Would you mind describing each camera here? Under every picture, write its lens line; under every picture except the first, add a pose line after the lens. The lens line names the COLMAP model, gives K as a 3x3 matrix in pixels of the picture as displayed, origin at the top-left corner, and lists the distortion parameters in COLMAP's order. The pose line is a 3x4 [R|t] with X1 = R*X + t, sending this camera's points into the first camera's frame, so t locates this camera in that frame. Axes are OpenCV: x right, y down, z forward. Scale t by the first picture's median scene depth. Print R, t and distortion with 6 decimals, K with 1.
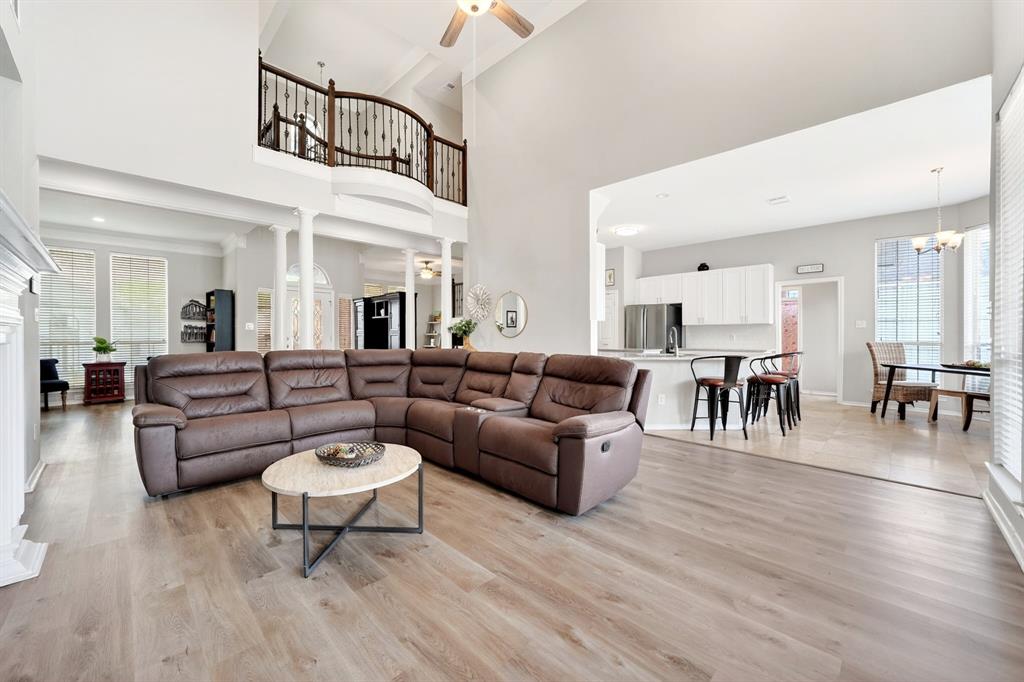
lens RADIAL K [[397.5, 0, 513.5], [0, 397.5, 338.9], [0, 0, 1]] dist [-0.009766, -0.000441]
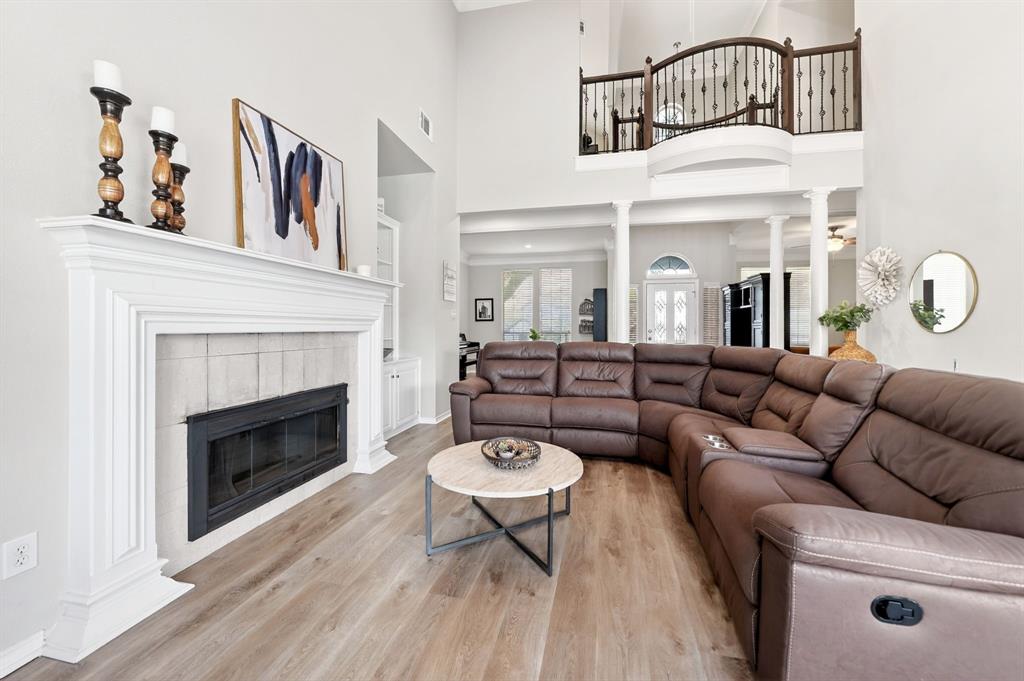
lens RADIAL K [[397.5, 0, 507.5], [0, 397.5, 329.6], [0, 0, 1]] dist [-0.009766, -0.000441]
pose [[0.515798, 0.006694, -0.856684, 0.185034], [-0.012627, 0.999920, 0.000210, -0.001072], [0.856617, 0.010709, 0.515841, 0.237868]]
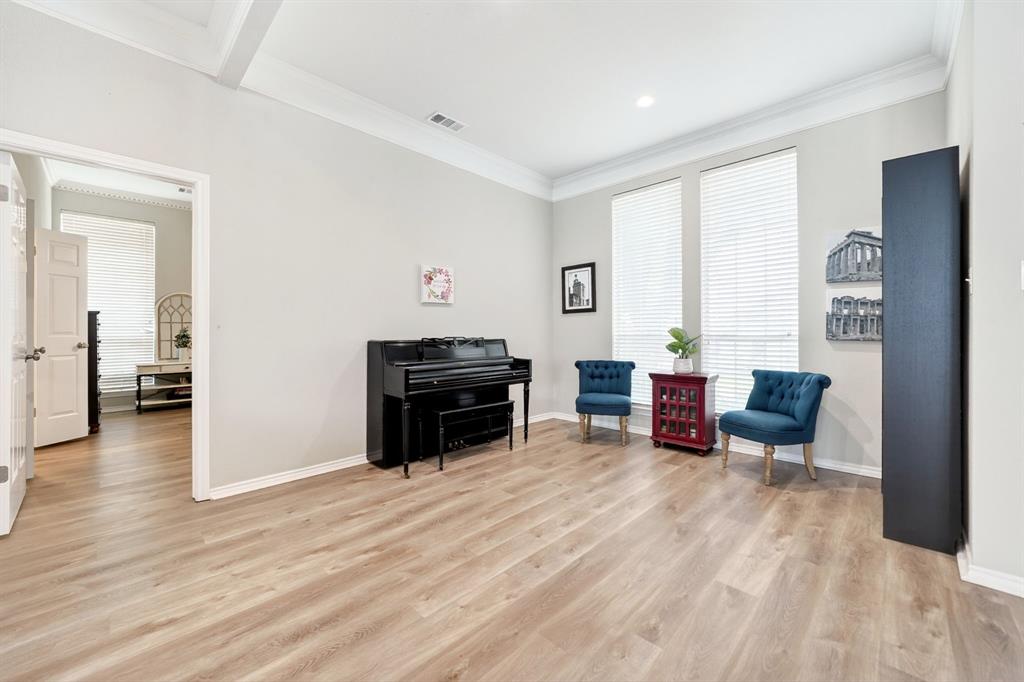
lens RADIAL K [[397.5, 0, 513.3], [0, 397.5, 332.0], [0, 0, 1]] dist [-0.009766, -0.000441]
pose [[-0.007316, 0.002520, -0.999970, -0.656985], [-0.008820, 0.999958, 0.002585, 0.002764], [0.999934, 0.008839, -0.007294, 1.036577]]
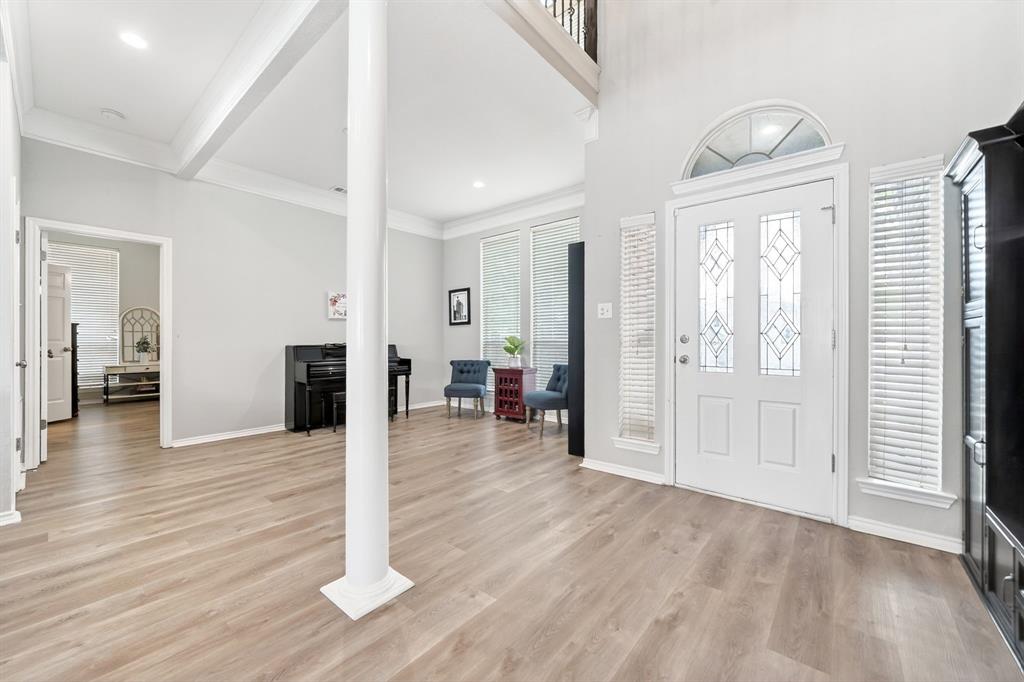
lens RADIAL K [[397.5, 0, 512.3], [0, 397.5, 339.4], [0, 0, 1]] dist [-0.009766, -0.000441]
pose [[0.066373, 0.004023, -0.997787, -0.324001], [-0.009057, 0.999953, 0.003429, -0.001679], [0.997754, 0.008810, 0.066406, 1.273035]]
